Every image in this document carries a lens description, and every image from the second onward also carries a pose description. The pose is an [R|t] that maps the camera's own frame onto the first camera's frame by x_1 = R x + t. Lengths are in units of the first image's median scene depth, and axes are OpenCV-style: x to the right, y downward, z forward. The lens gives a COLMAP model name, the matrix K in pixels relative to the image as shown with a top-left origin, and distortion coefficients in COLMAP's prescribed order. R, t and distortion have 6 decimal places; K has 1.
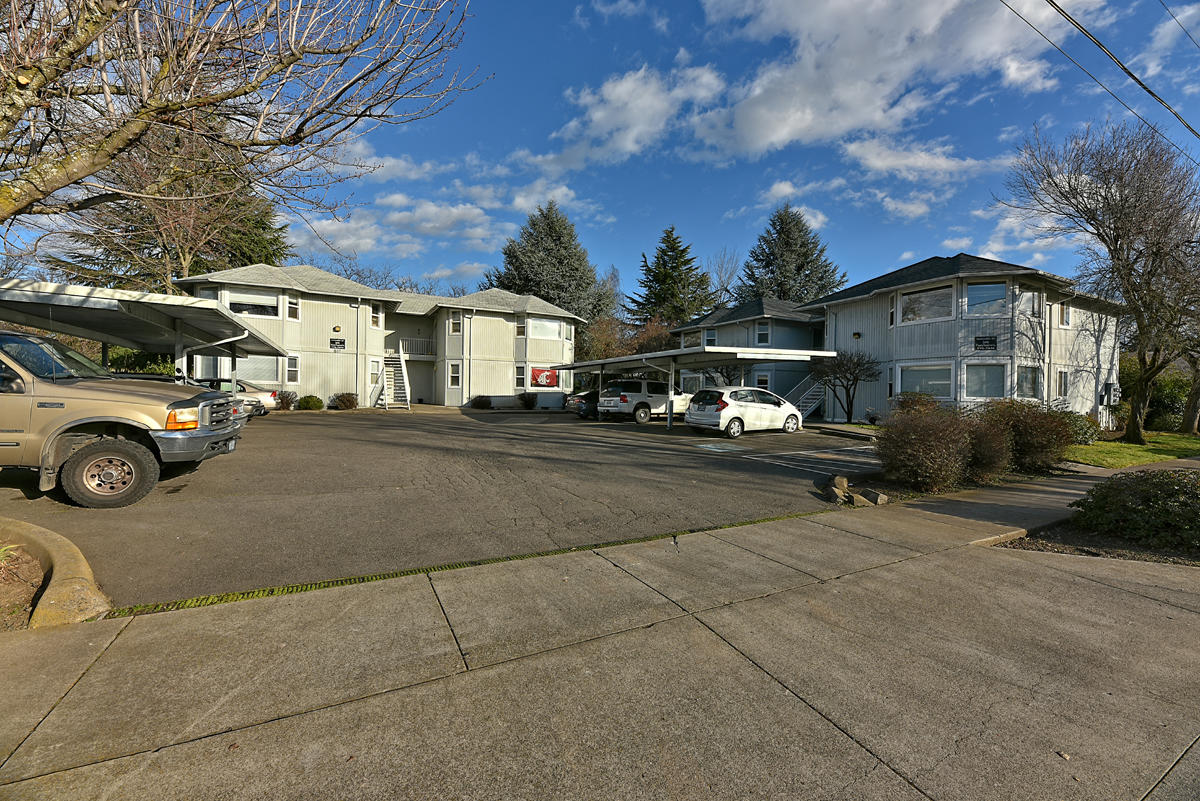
lens RADIAL K [[484.9, 0, 600.0], [0, 484.9, 400.5], [0, 0, 1]] dist [0.000515, -0.002981]
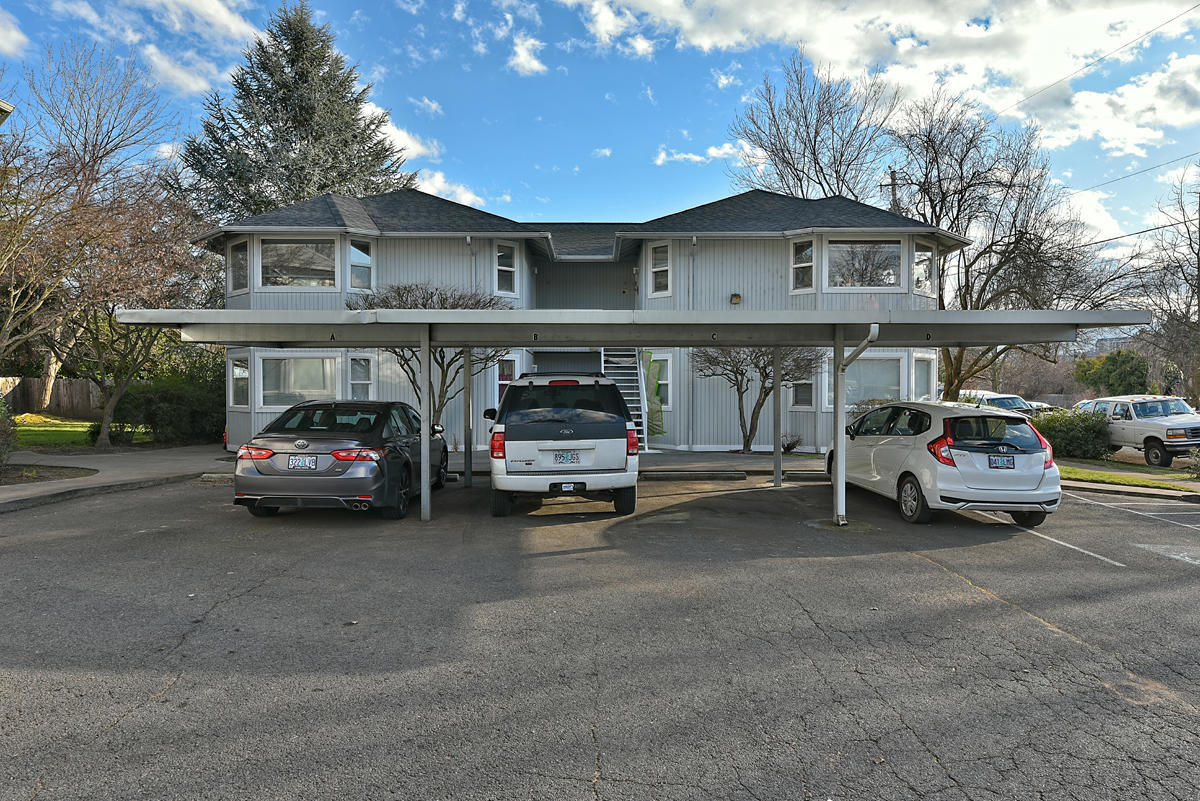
lens RADIAL K [[774.7, 0, 602.5], [0, 774.7, 399.6], [0, 0, 1]] dist [0.006939, -0.000088]
pose [[0.457999, -0.027332, 0.888532, -0.296113], [0.011046, 0.999625, 0.025055, -0.032482], [-0.888884, -0.001660, 0.458129, 0.590186]]
